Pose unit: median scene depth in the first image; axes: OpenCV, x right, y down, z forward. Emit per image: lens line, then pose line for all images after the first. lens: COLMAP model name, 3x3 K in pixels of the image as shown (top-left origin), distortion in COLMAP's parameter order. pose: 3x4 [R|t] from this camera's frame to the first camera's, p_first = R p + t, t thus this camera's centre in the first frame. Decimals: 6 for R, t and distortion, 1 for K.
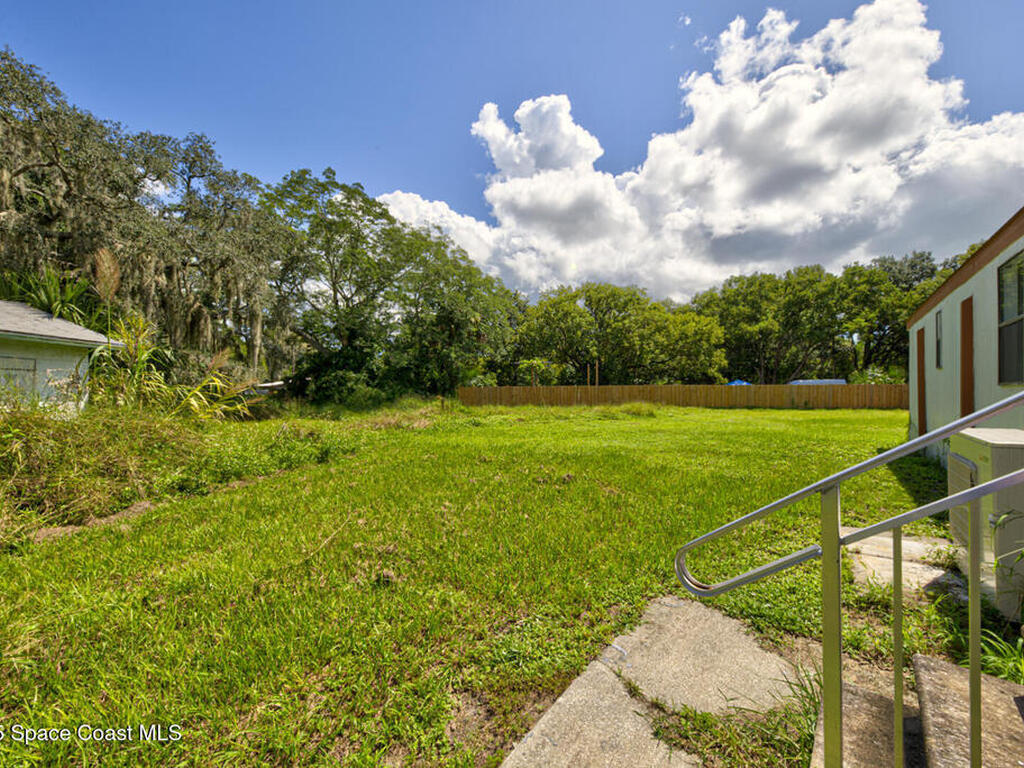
lens RADIAL K [[394.2, 0, 512.1], [0, 394.2, 395.8], [0, 0, 1]] dist [0.036034, -0.011752]
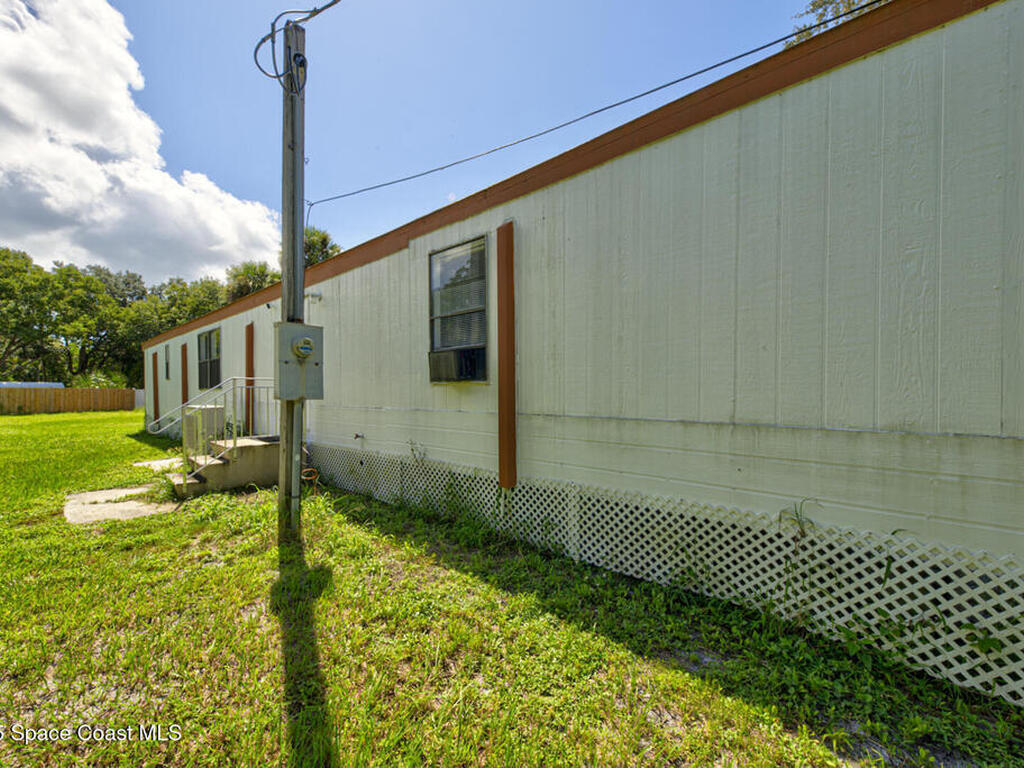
lens RADIAL K [[394.2, 0, 512.1], [0, 394.2, 395.8], [0, 0, 1]] dist [0.036034, -0.011752]
pose [[0.017340, 0.002653, 0.999846, -0.117676], [0.010287, 0.999943, -0.002831, 0.004047], [-0.999797, 0.010334, 0.017311, -0.091519]]
